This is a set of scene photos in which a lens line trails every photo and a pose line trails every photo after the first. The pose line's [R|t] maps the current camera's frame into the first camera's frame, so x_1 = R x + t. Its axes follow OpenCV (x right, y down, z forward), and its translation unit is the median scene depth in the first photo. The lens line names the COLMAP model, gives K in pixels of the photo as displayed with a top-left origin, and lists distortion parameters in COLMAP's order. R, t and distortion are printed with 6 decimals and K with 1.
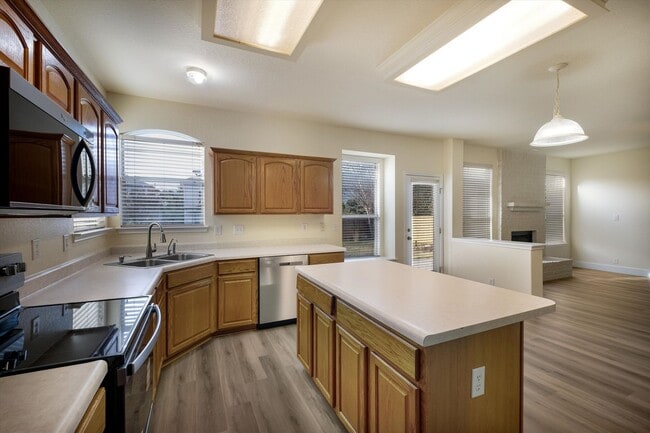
lens RADIAL K [[280.6, 0, 321.9], [0, 280.6, 213.3], [0, 0, 1]] dist [0.003799, -0.001330]
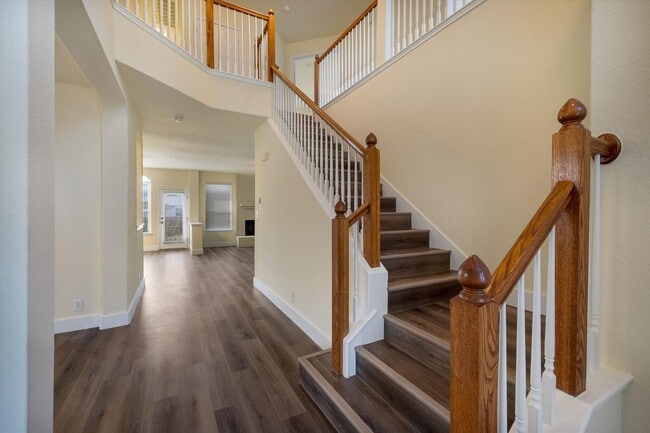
lens RADIAL K [[280.6, 0, 324.8], [0, 280.6, 215.6], [0, 0, 1]] dist [0.003799, -0.001330]
pose [[0.996286, -0.003122, 0.086044, 1.242894], [0.002427, 0.999964, 0.008182, 0.028600], [-0.086066, -0.007943, 0.996258, -1.001517]]
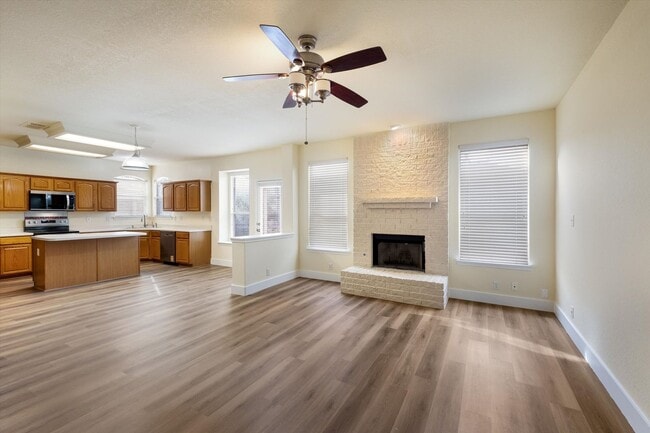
lens RADIAL K [[280.6, 0, 324.6], [0, 280.6, 213.7], [0, 0, 1]] dist [0.003799, -0.001330]
pose [[0.574279, 0.006938, -0.818630, 1.540869], [-0.004305, 0.999976, 0.005455, 0.003610], [0.818648, 0.000391, 0.574295, 0.505296]]
